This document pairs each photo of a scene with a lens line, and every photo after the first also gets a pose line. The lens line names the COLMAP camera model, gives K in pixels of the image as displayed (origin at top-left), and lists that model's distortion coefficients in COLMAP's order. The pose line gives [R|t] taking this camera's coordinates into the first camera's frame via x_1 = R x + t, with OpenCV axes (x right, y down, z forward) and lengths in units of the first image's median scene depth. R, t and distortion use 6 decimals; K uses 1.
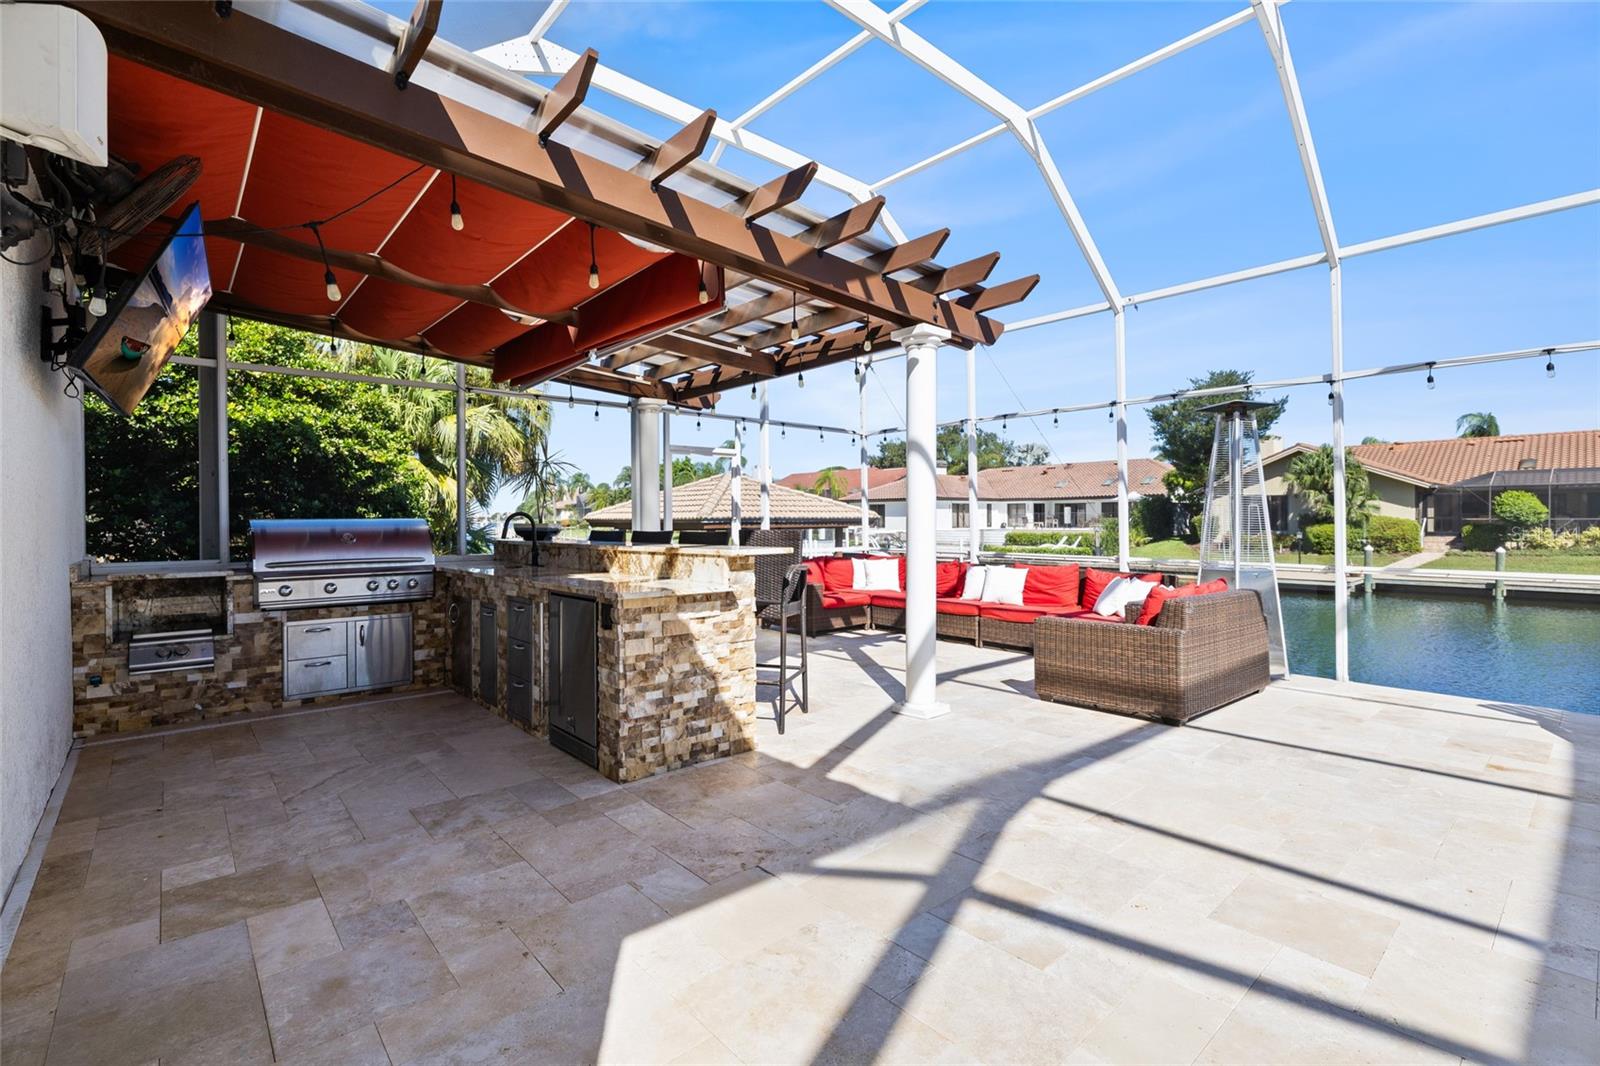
lens RADIAL K [[717.3, 0, 793.4], [0, 717.3, 522.7], [0, 0, 1]] dist [-0.009758, 0.002898]
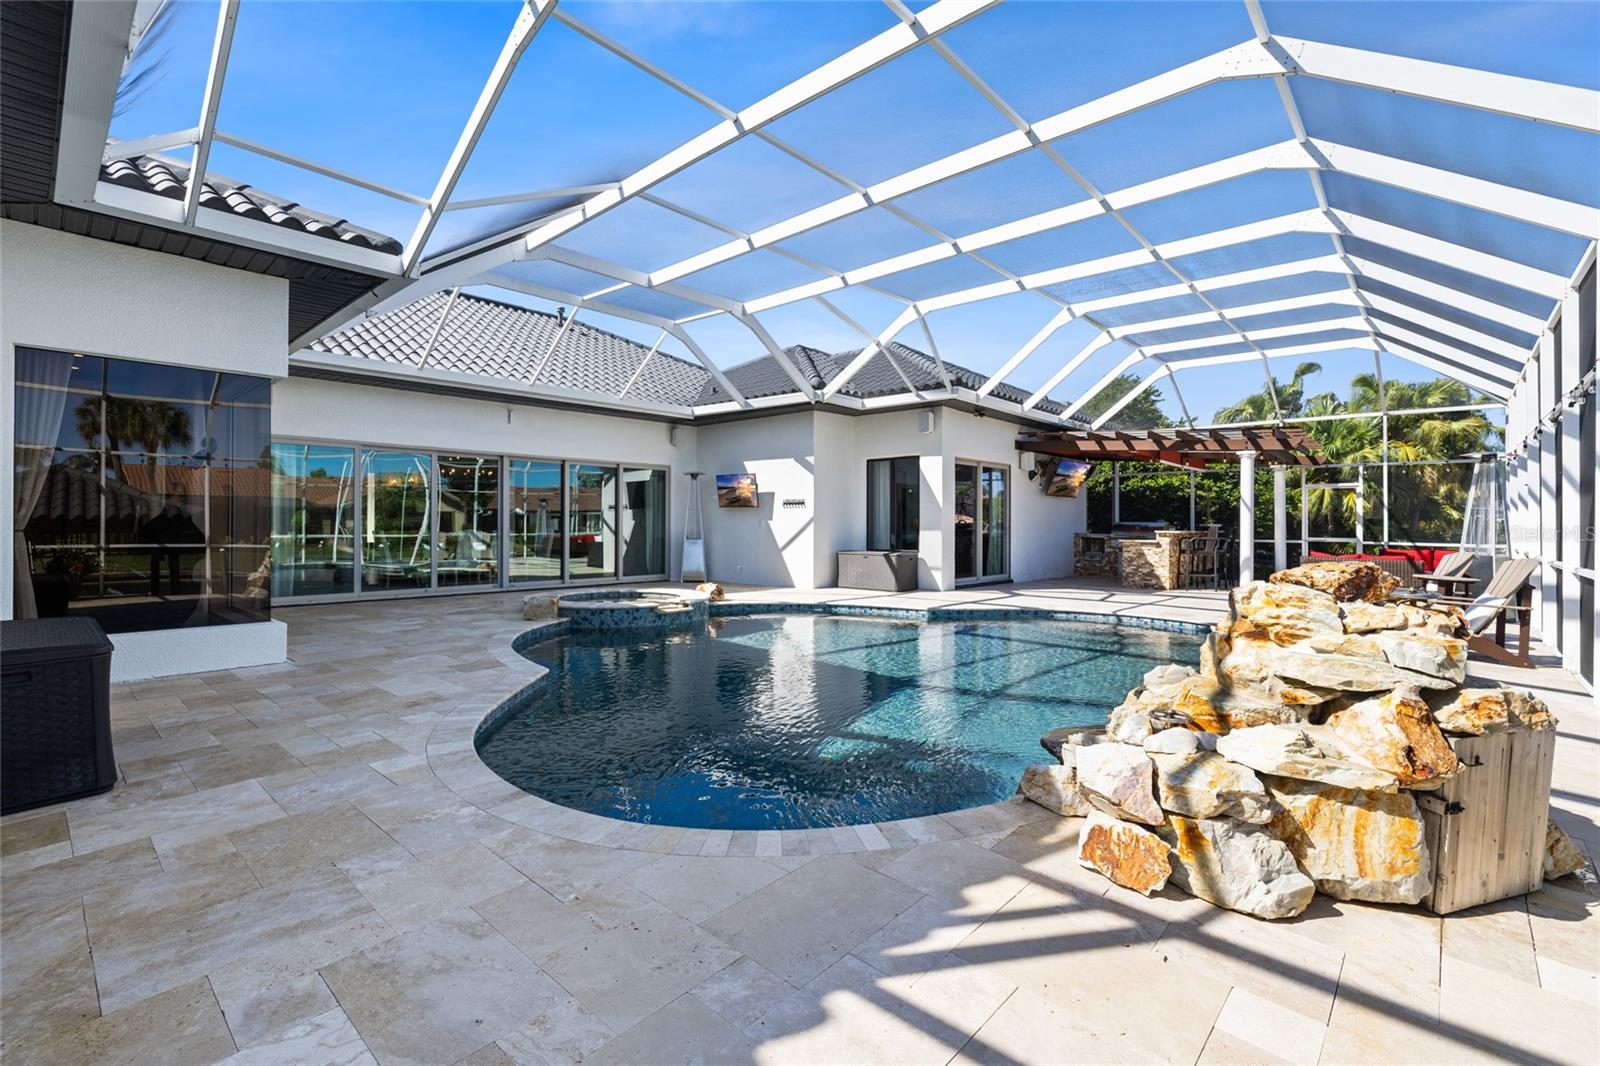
lens RADIAL K [[717.3, 0, 796.0], [0, 717.3, 524.4], [0, 0, 1]] dist [-0.009758, 0.002898]
pose [[0.115836, 0.004847, -0.993257, 1.633300], [-0.009564, 0.999947, 0.003764, 0.005067], [0.993222, 0.009064, 0.115876, -0.601746]]
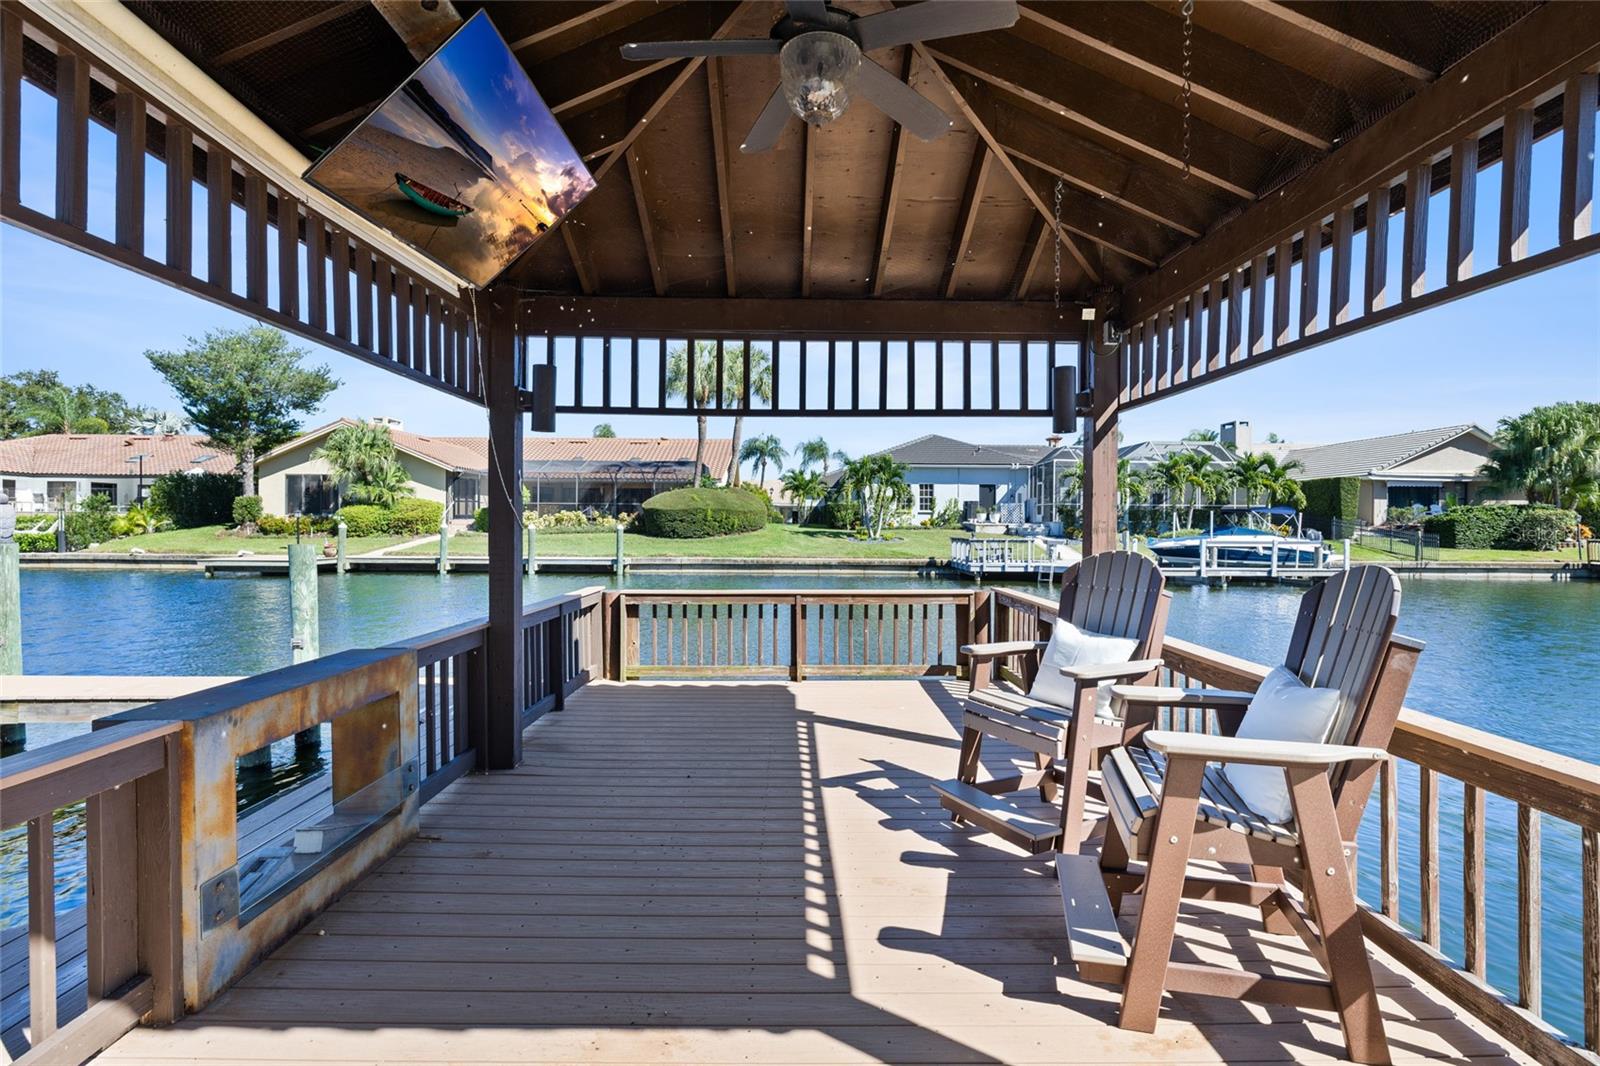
lens RADIAL K [[765.3, 0, 804.7], [0, 765.3, 528.7], [0, 0, 1]] dist [-0.008304, 0.002108]
pose [[0.652357, 0.008142, 0.757869, 1.751449], [-0.005454, 0.999967, -0.006048, 0.165006], [-0.757893, -0.000188, 0.652379, -0.412183]]
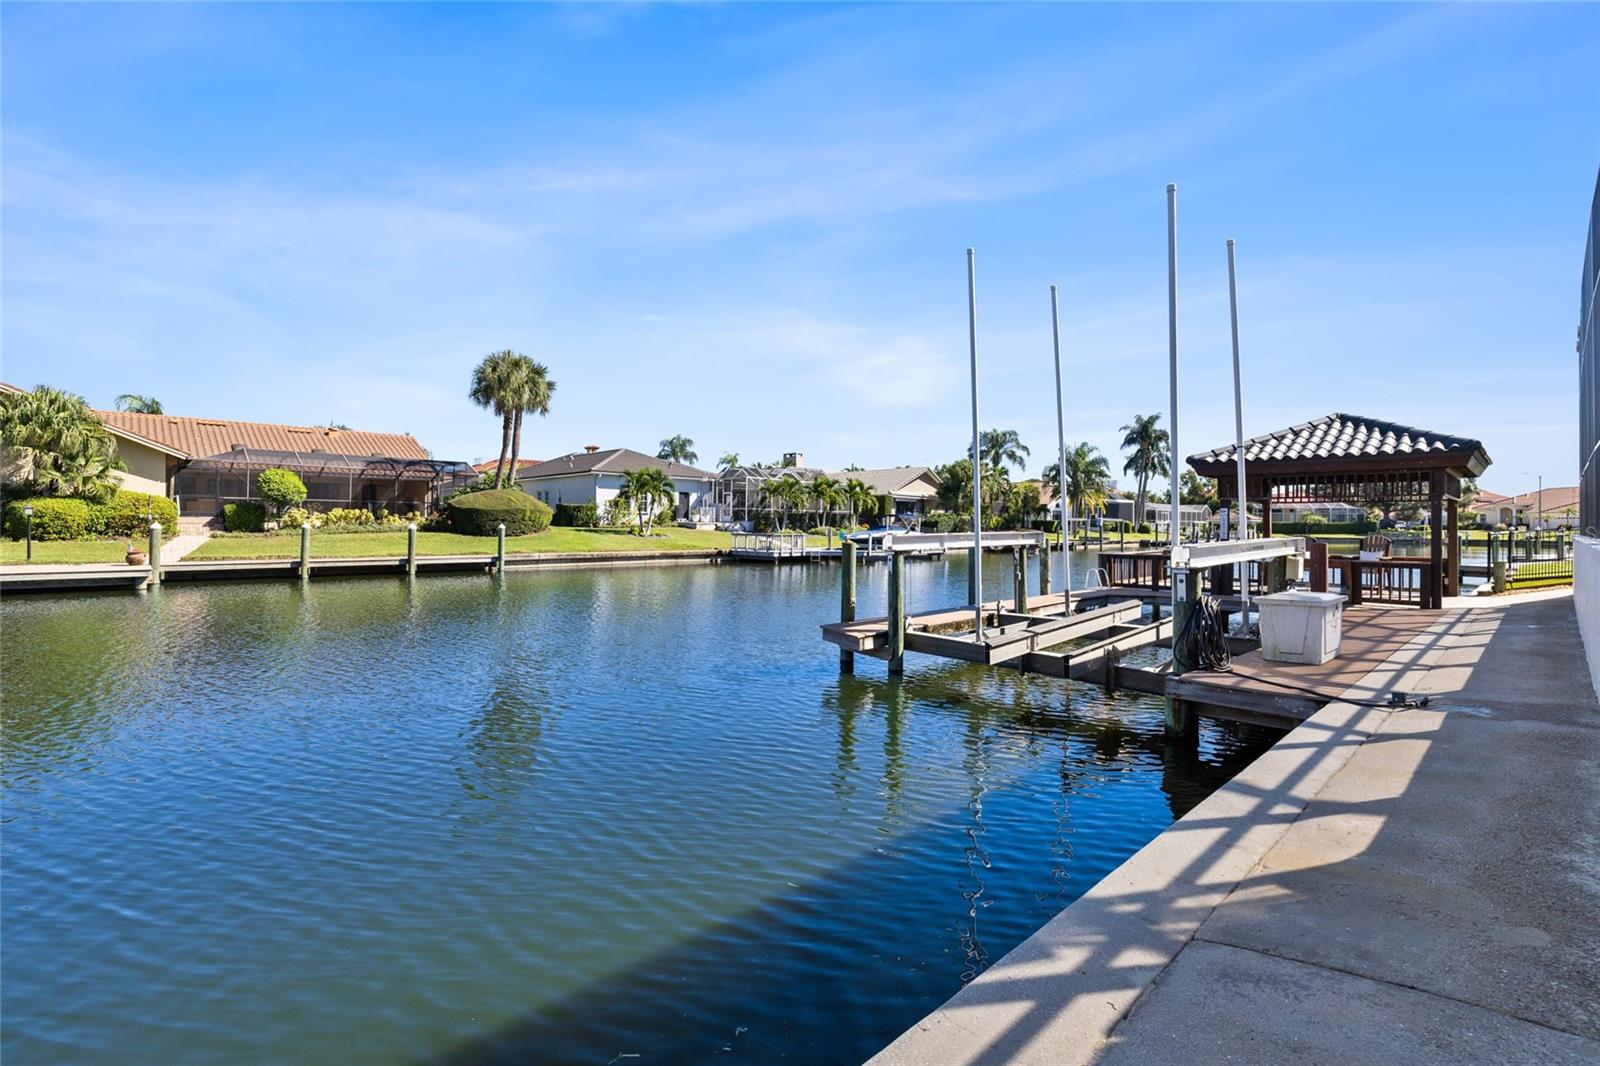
lens RADIAL K [[717.3, 0, 798.1], [0, 717.3, 520.2], [0, 0, 1]] dist [-0.009758, 0.002898]
pose [[-0.043787, 0.014226, 0.998940, 0.094967], [0.000722, 0.999899, -0.014208, 0.159978], [-0.999041, 0.000100, -0.043793, 1.408305]]
